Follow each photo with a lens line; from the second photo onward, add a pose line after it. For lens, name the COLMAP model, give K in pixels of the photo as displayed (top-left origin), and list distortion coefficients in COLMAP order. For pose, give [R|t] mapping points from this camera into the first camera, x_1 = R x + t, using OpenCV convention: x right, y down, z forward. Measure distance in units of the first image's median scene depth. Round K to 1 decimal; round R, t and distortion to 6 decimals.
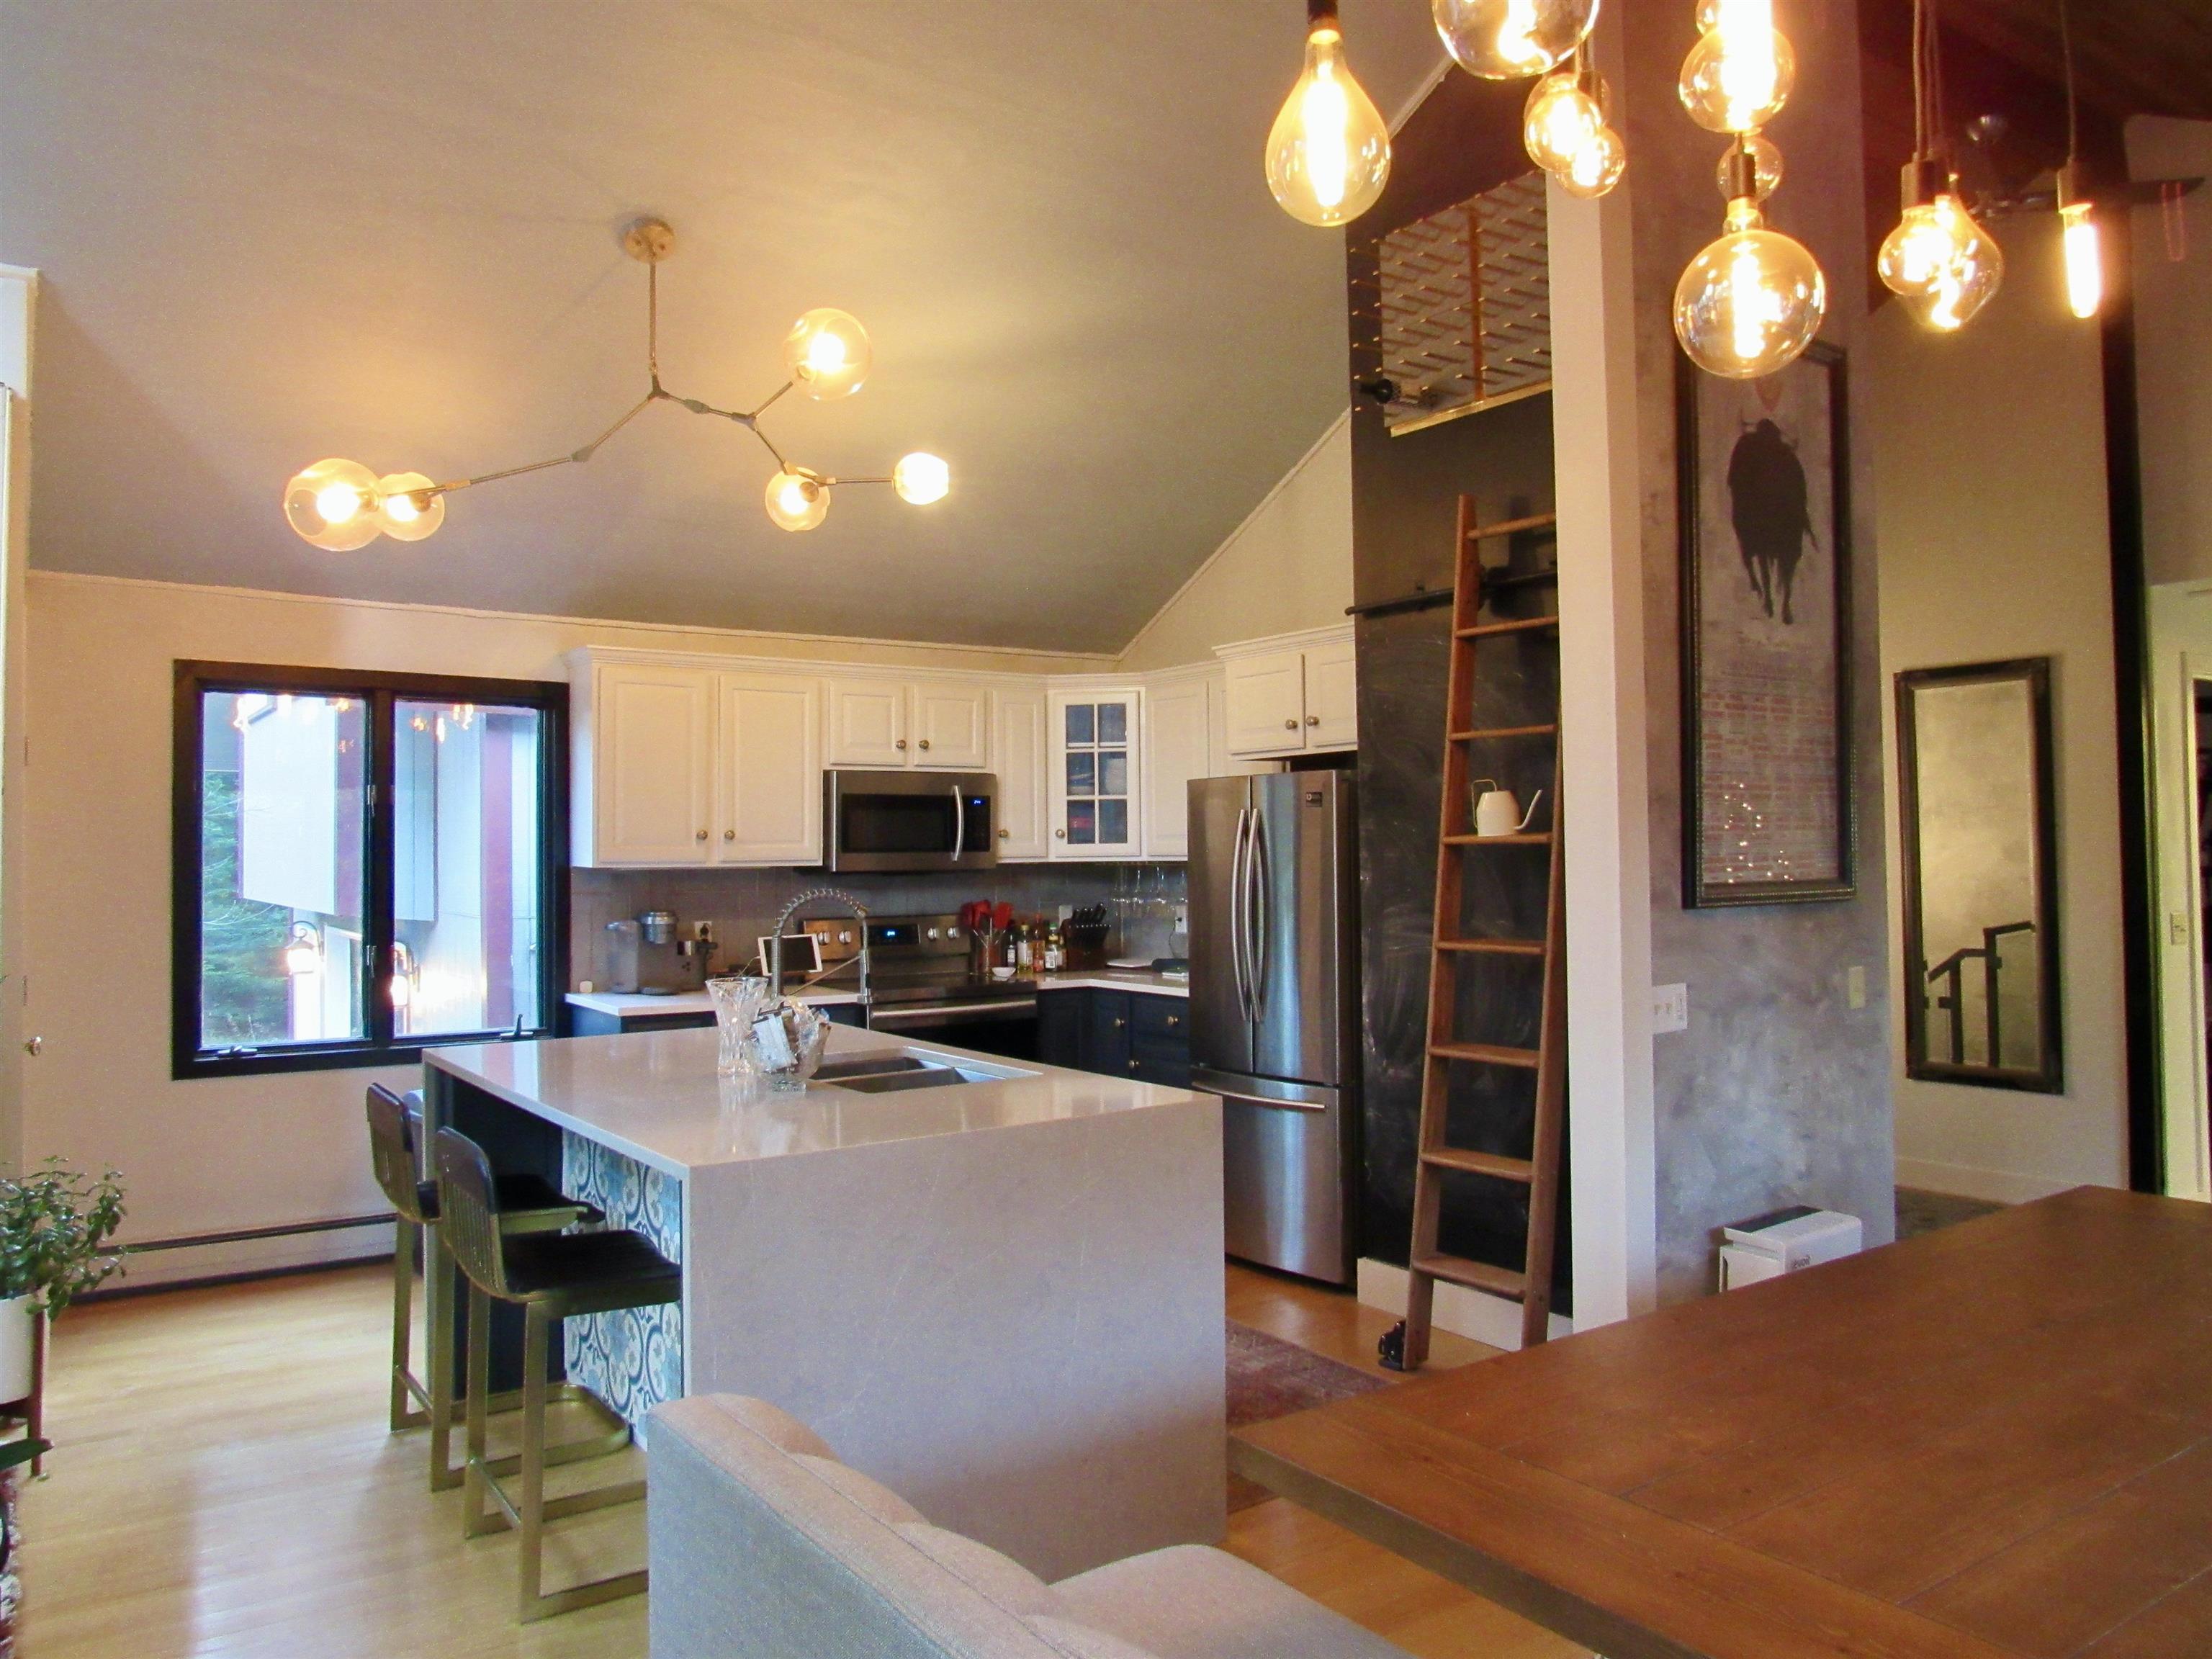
lens RADIAL K [[1587.4, 0, 1093.3], [0, 1587.4, 817.7], [0, 0, 1]] dist [-0.031464, 0.004515]
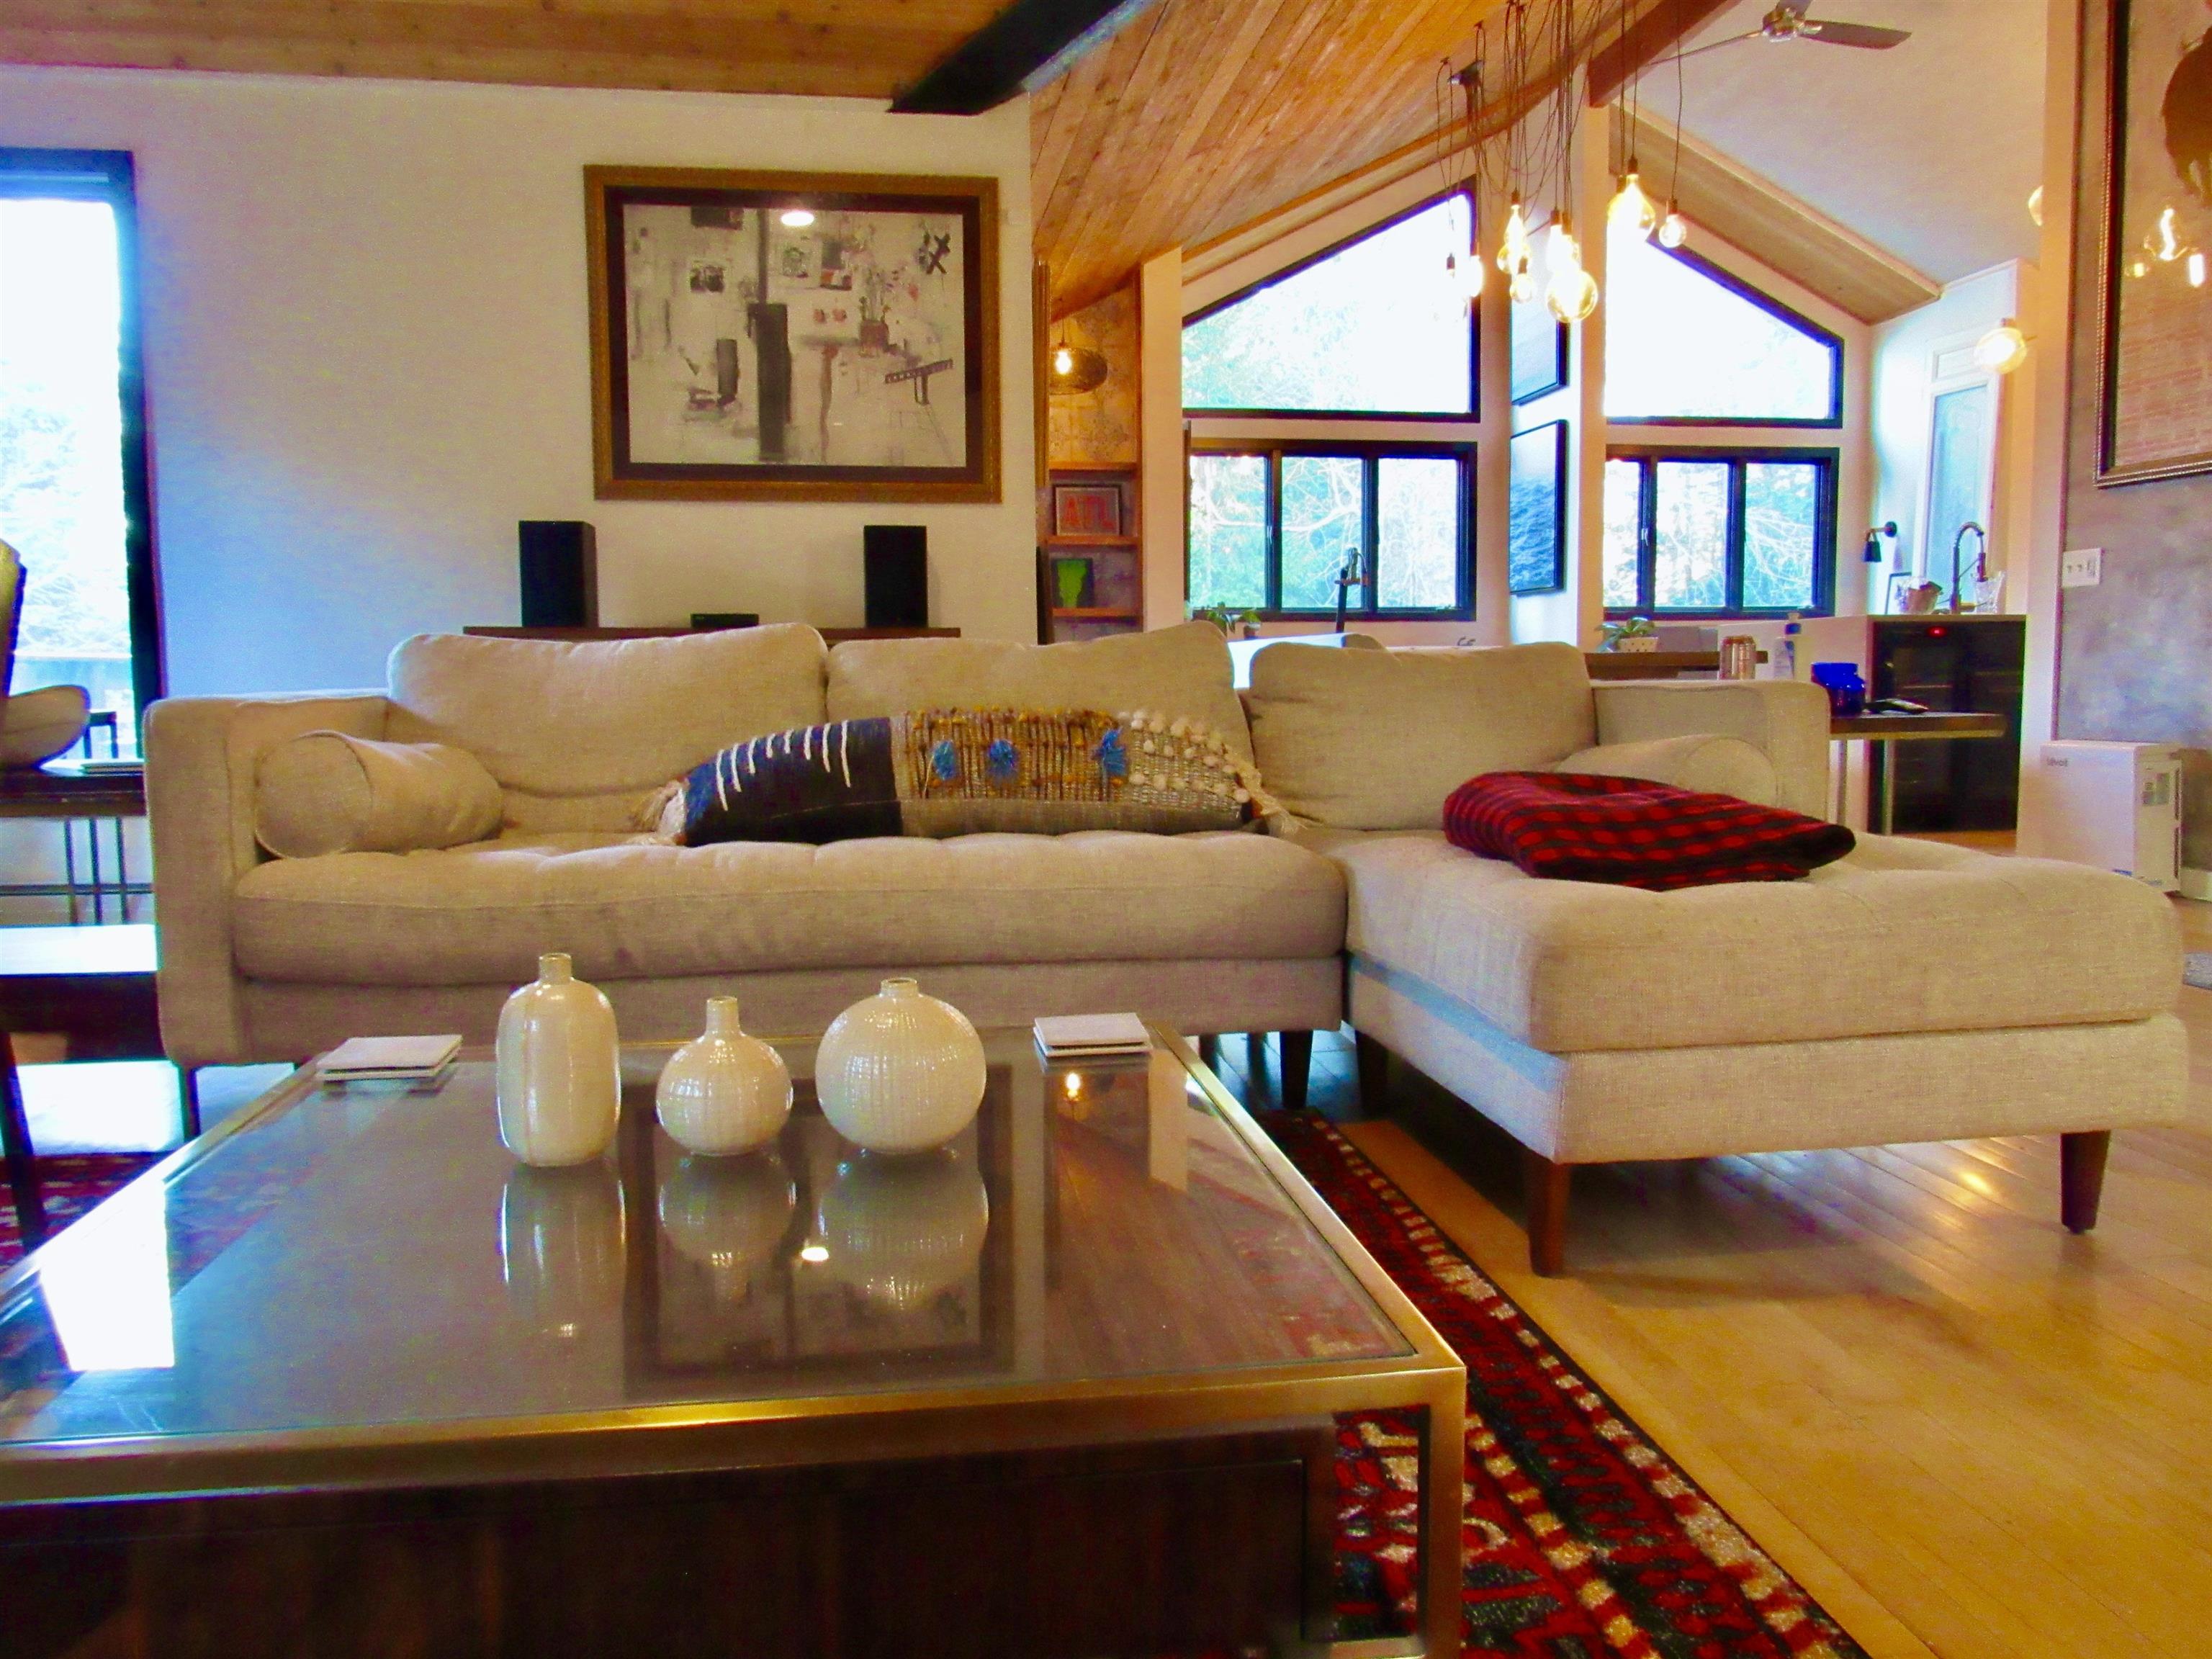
lens RADIAL K [[1552.0, 0, 1106.0], [0, 1552.0, 829.5], [0, 0, 1]] dist [-0.026372, 0.004121]
pose [[-0.455280, 0.103235, -0.884343, 1.302037], [0.036385, 0.994583, 0.097372, 0.126147], [0.889605, 0.012154, -0.456570, 0.595856]]
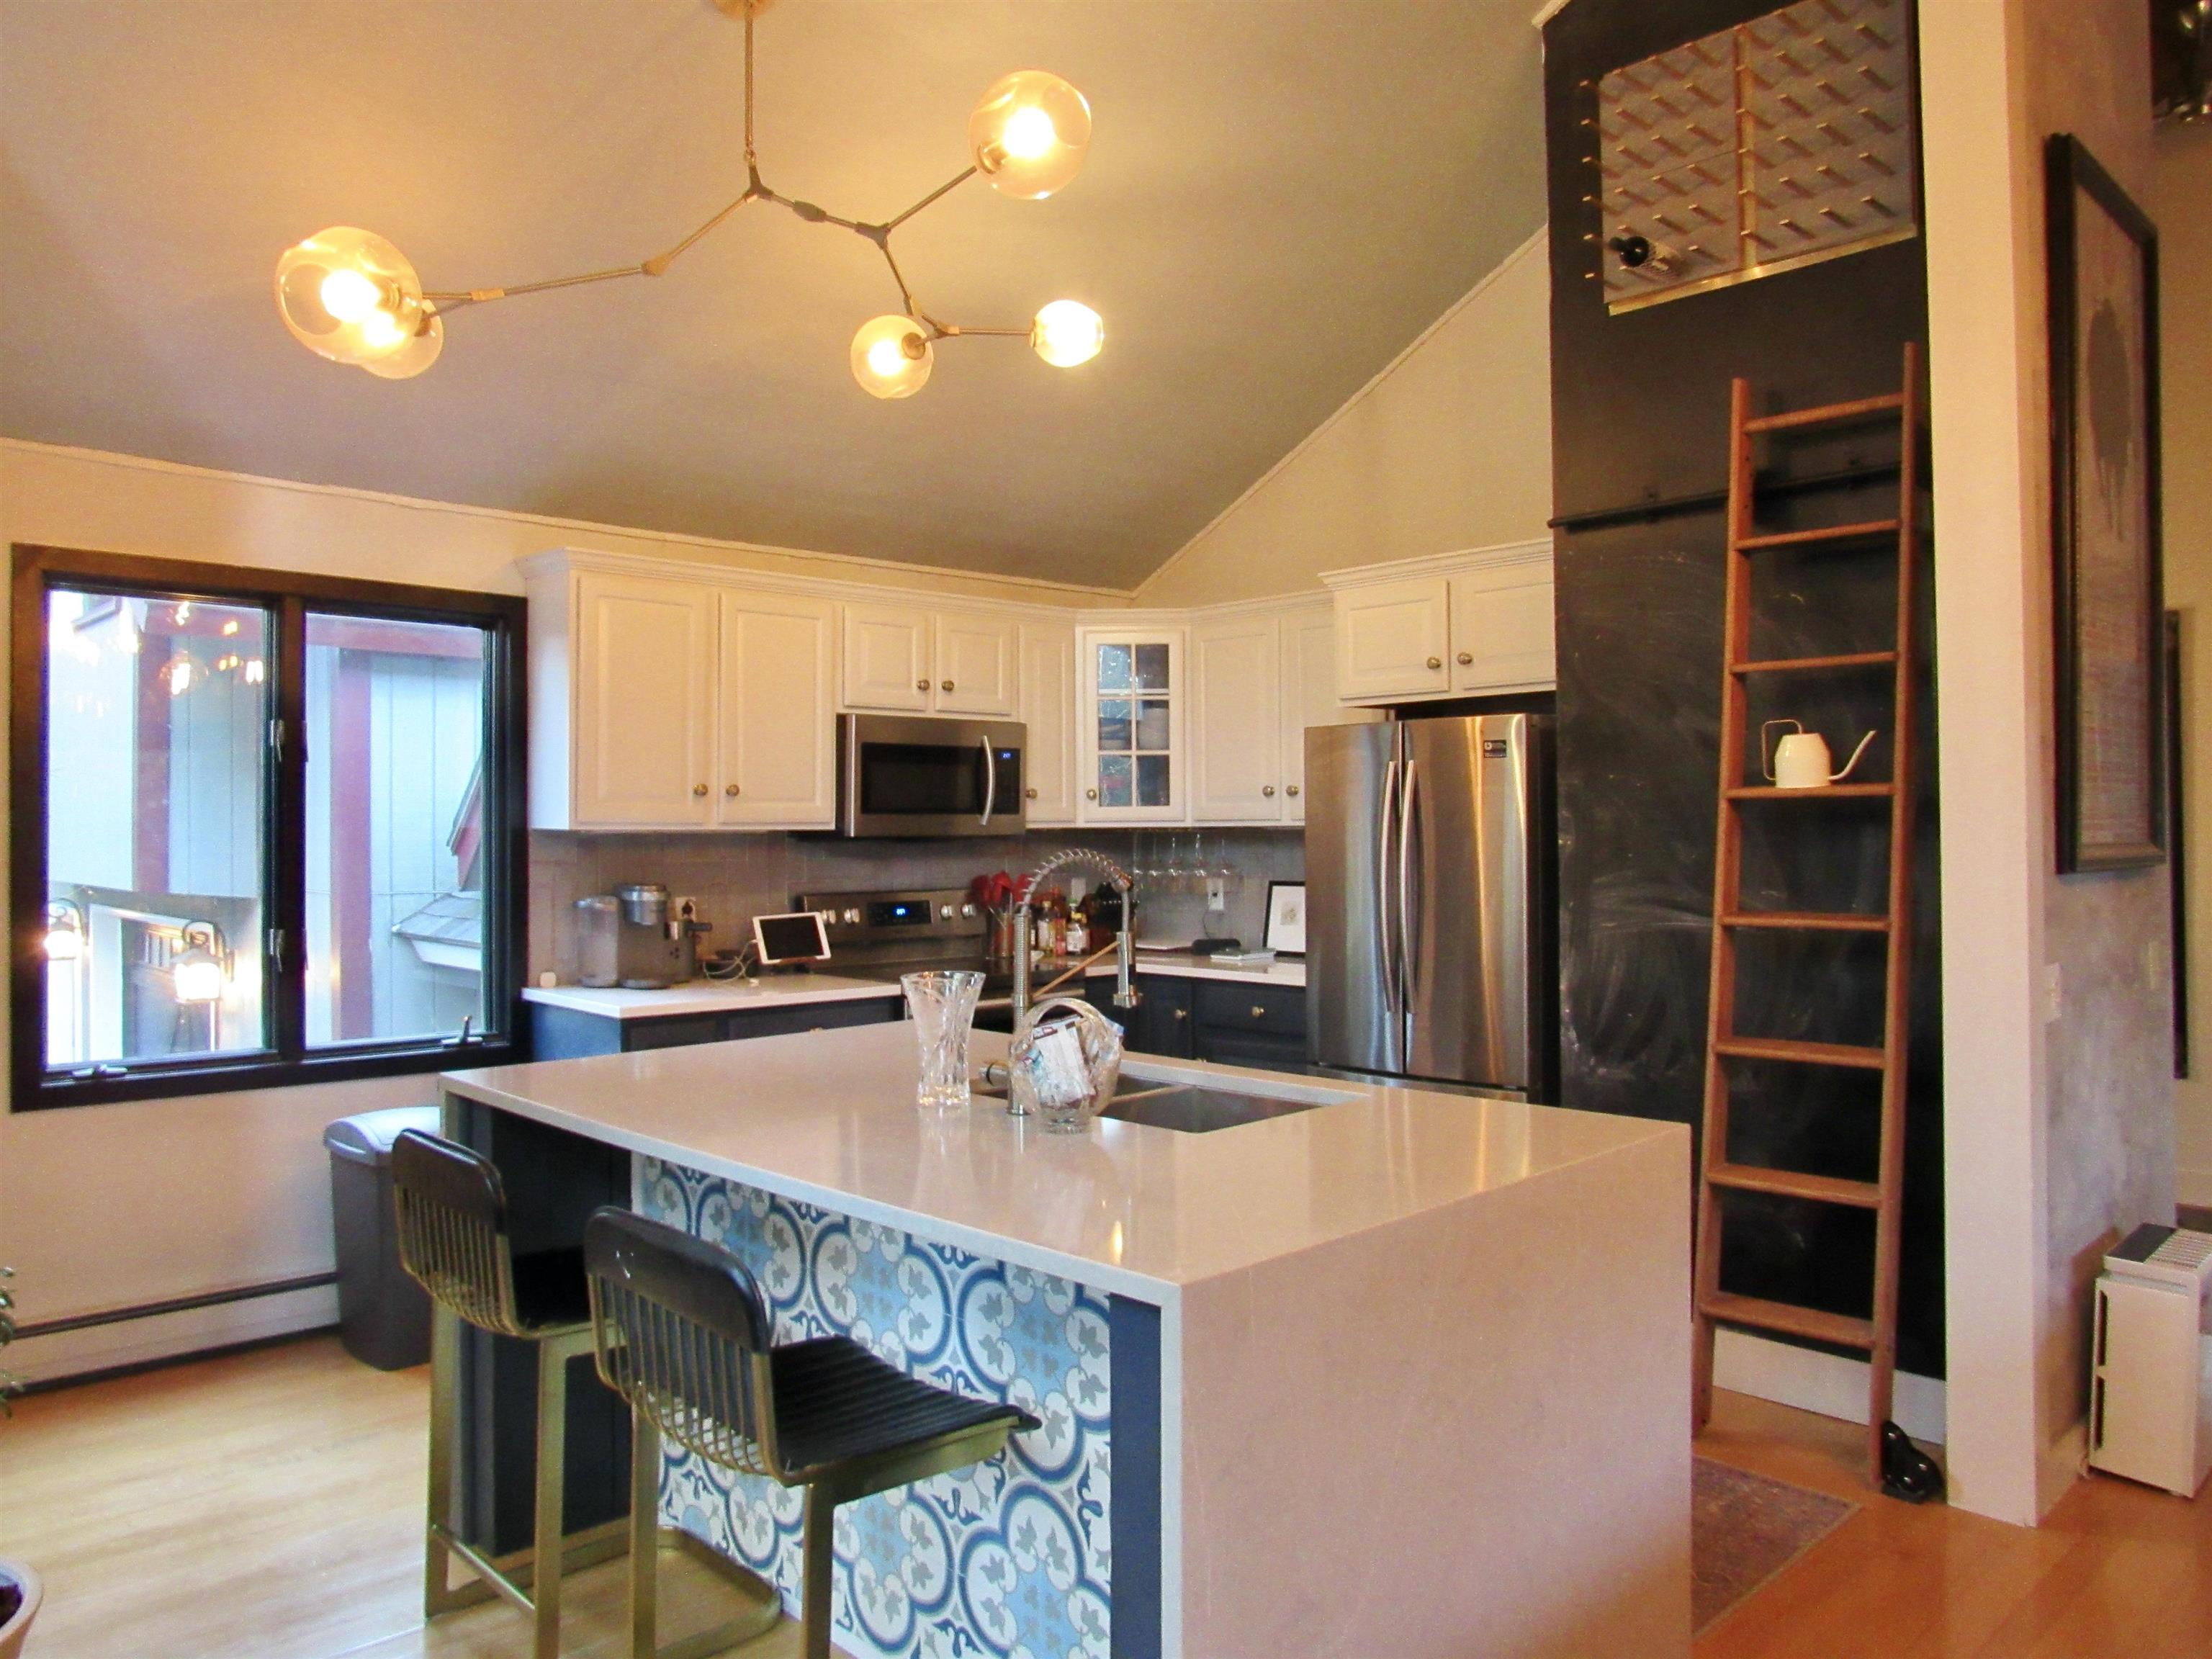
lens RADIAL K [[1587.4, 0, 1093.3], [0, 1587.4, 817.7], [0, 0, 1]] dist [-0.031464, 0.004515]
pose [[0.989138, 0.004137, 0.146932, -0.168847], [-0.006164, 0.999892, 0.013342, 0.013011], [-0.146861, -0.014103, 0.989057, 0.174590]]
